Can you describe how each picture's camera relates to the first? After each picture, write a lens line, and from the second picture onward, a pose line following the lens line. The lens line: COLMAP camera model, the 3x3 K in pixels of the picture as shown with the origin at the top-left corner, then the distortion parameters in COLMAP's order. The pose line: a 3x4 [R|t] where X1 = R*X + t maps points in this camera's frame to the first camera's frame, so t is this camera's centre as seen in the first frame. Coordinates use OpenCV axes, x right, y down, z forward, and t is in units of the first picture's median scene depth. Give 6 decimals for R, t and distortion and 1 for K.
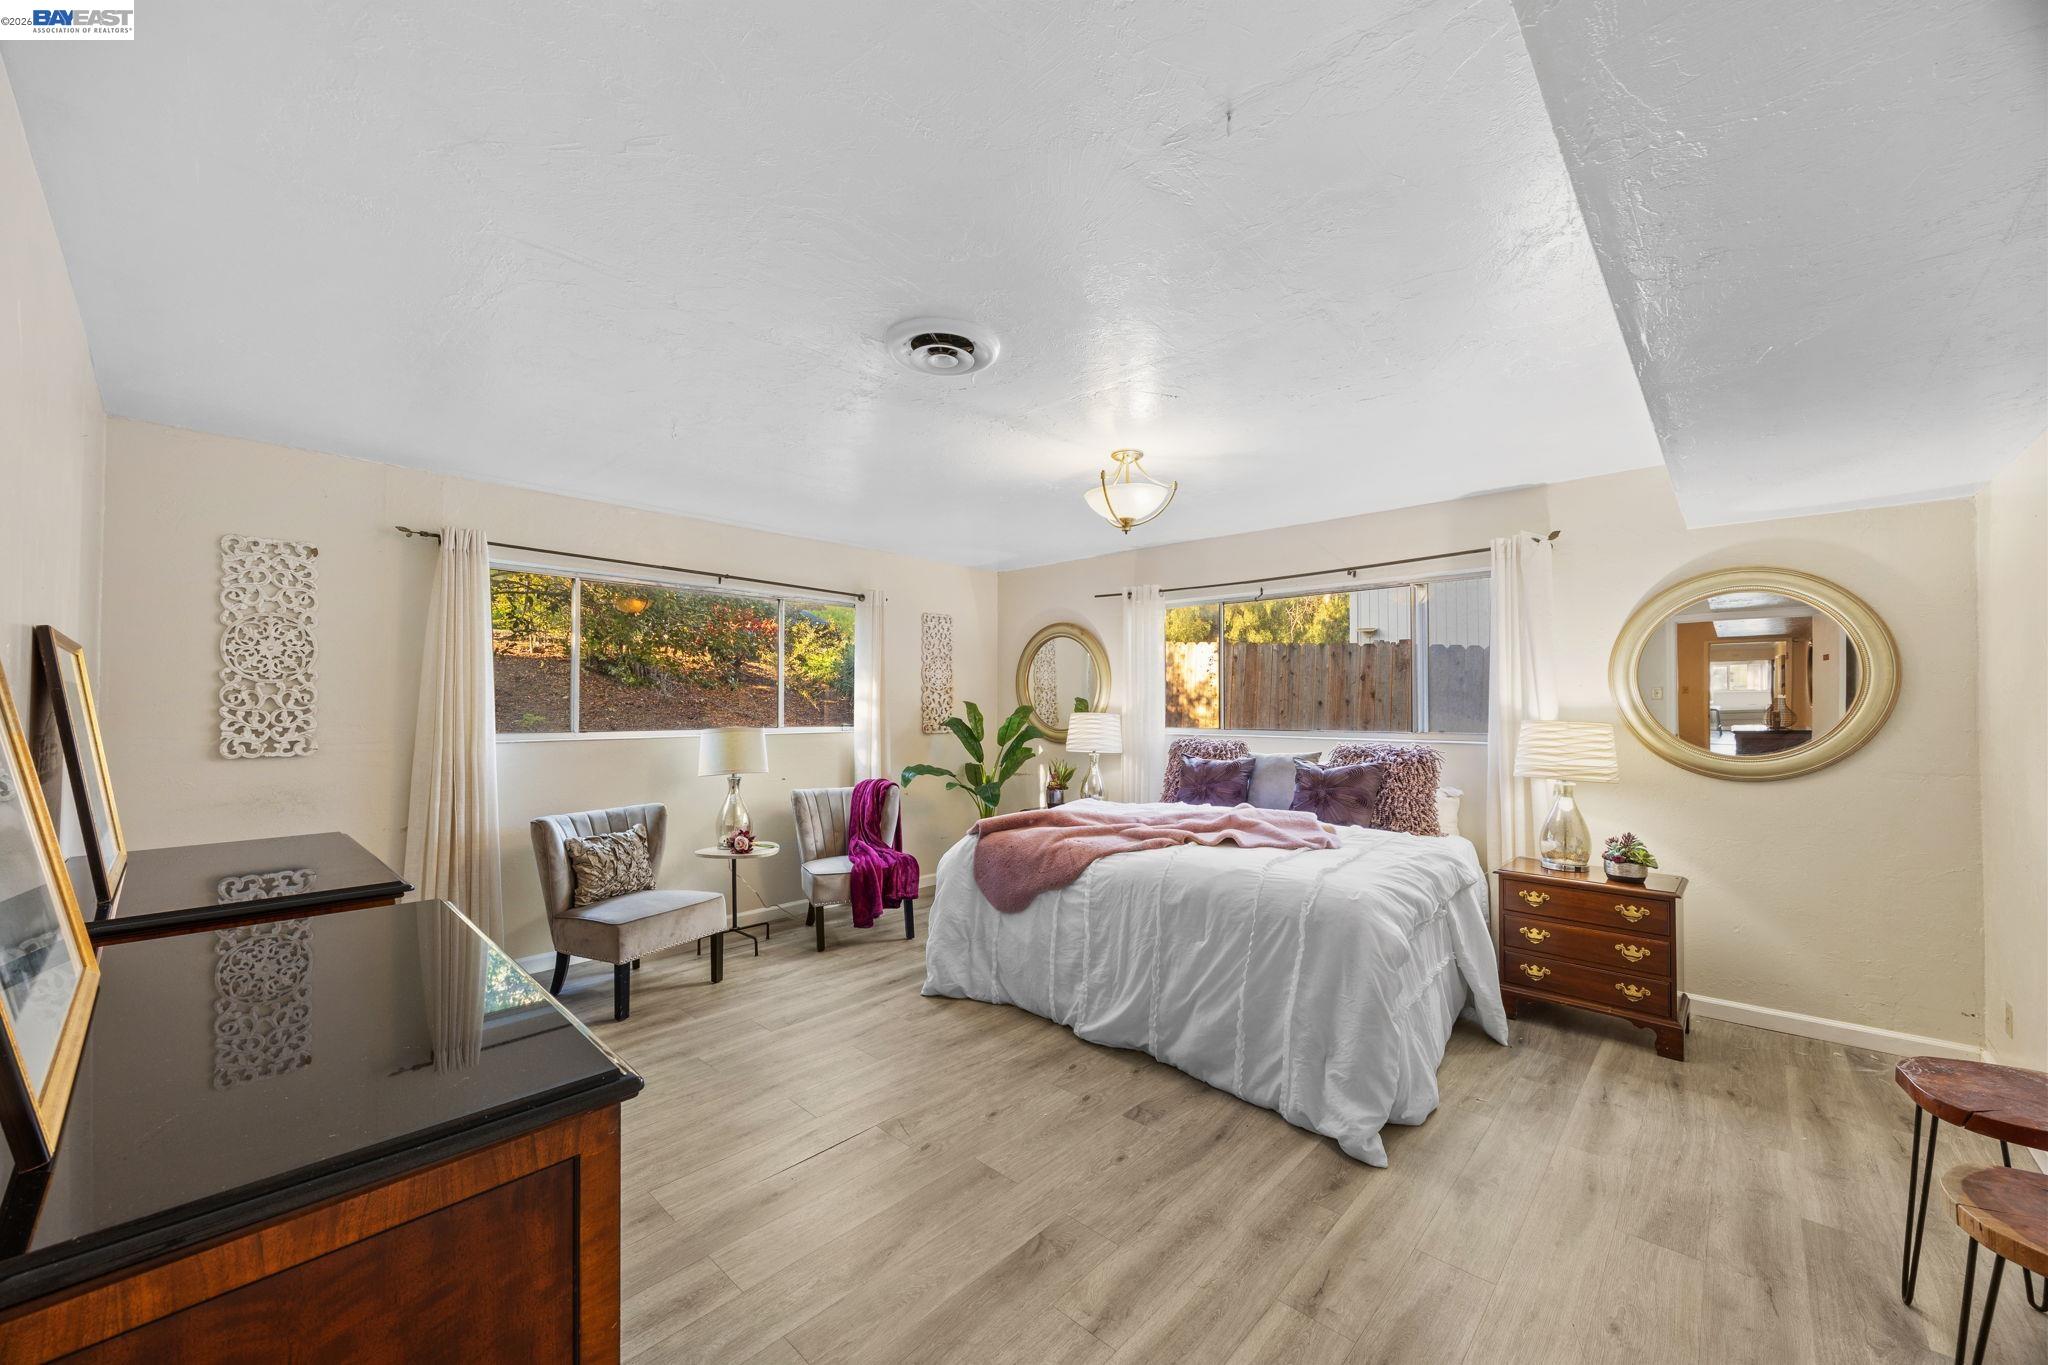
lens RADIAL K [[786.5, 0, 1017.9], [0, 786.5, 687.0], [0, 0, 1]] dist [-0.001038, -0.000029]
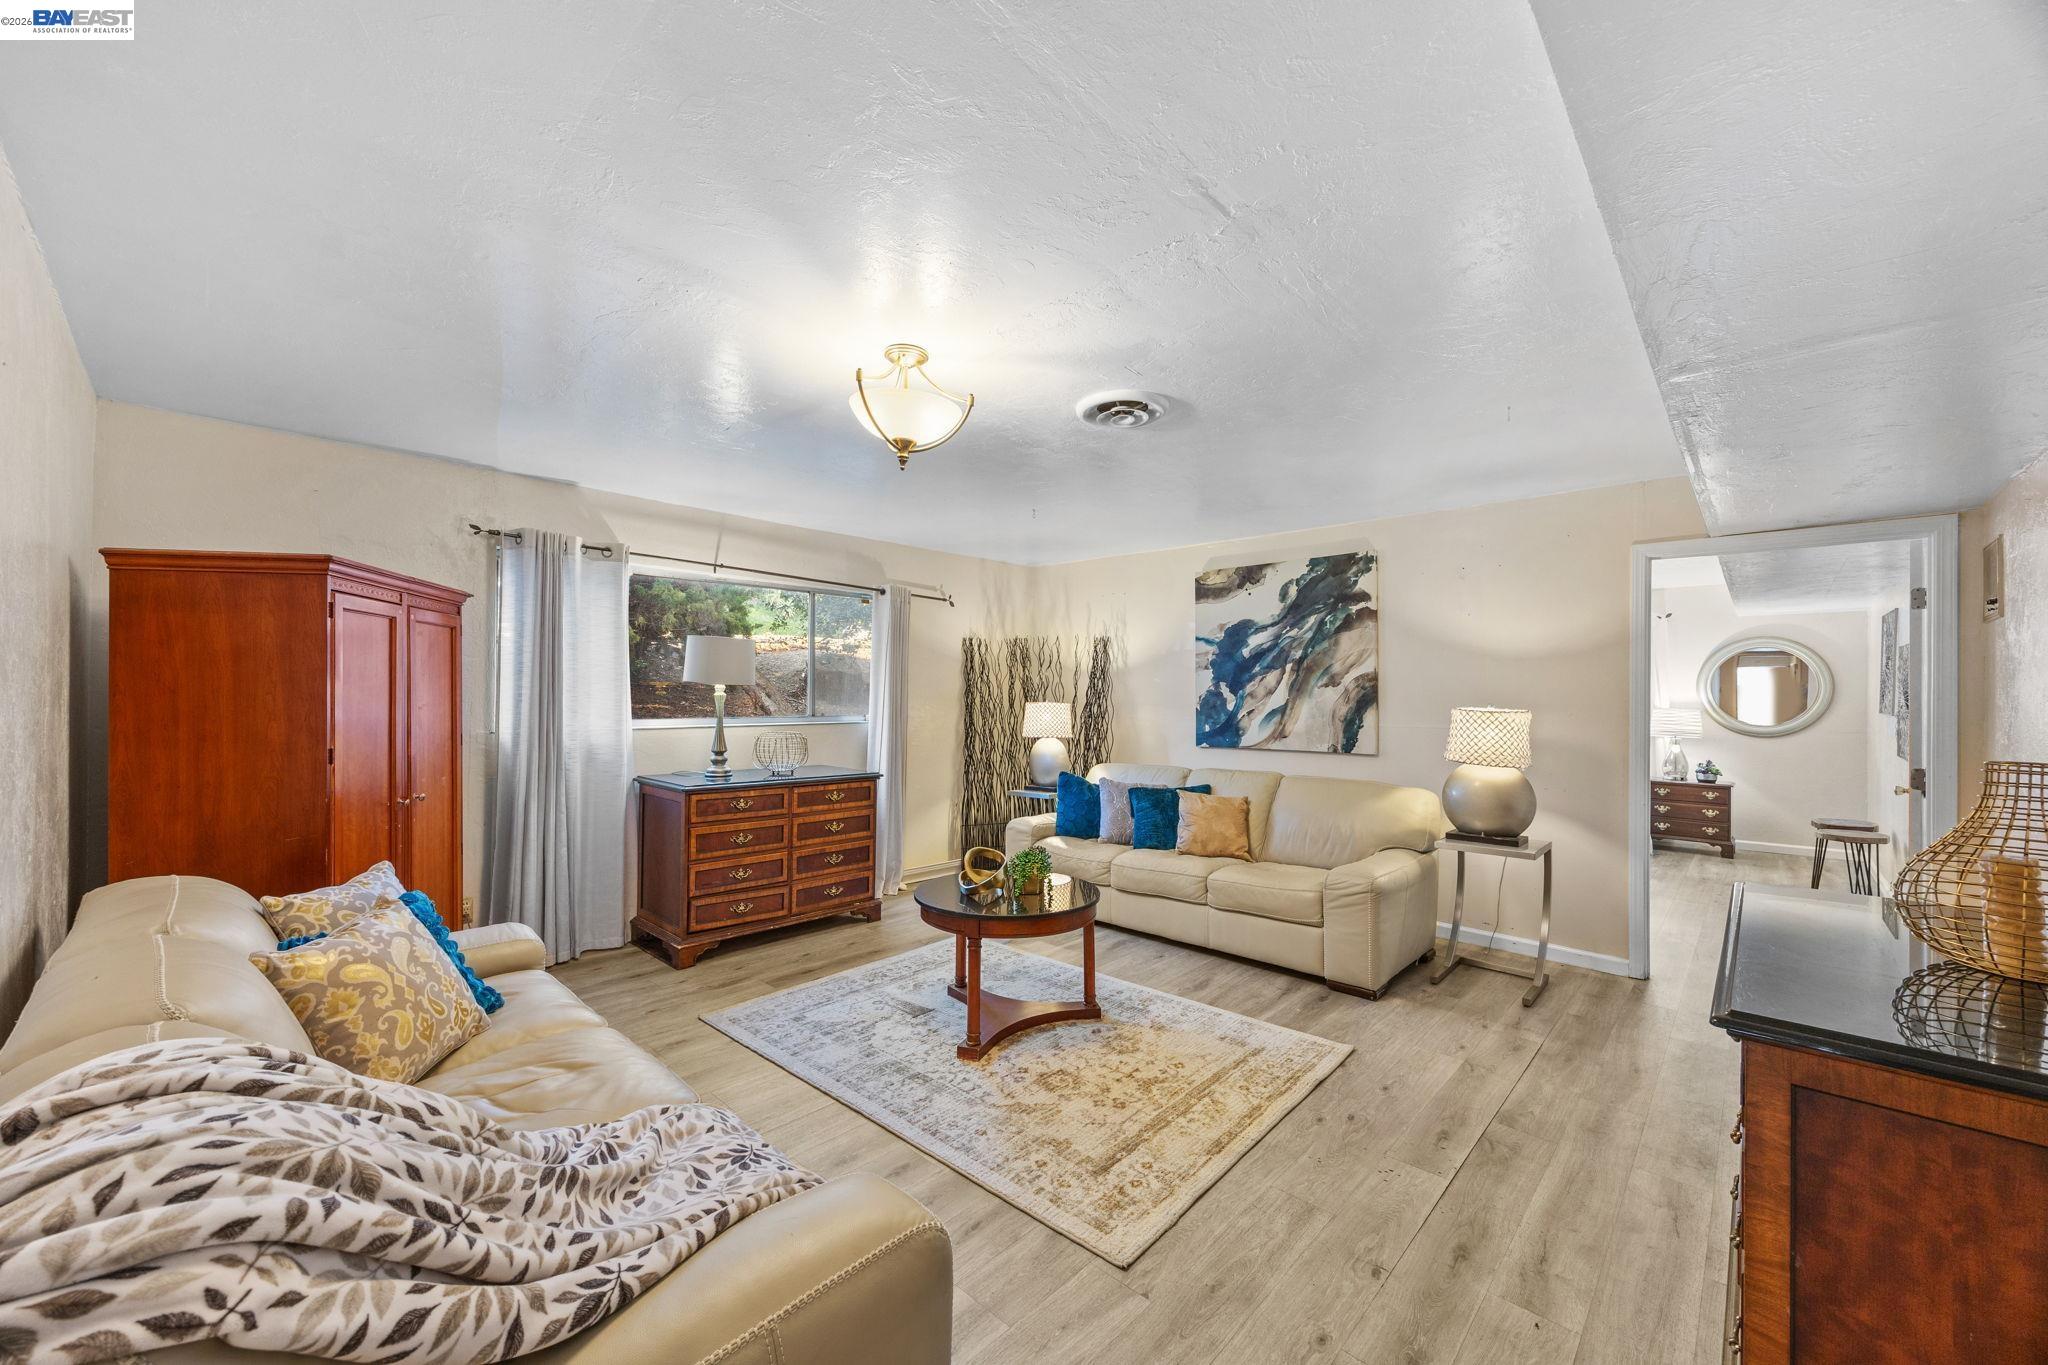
lens RADIAL K [[786.5, 0, 1029.4], [0, 786.5, 690.4], [0, 0, 1]] dist [-0.001038, -0.000029]
pose [[0.999989, 0.003816, -0.002674, -1.054051], [-0.003764, 0.999807, 0.019277, -0.039920], [0.002747, -0.019267, 0.999811, -1.129183]]
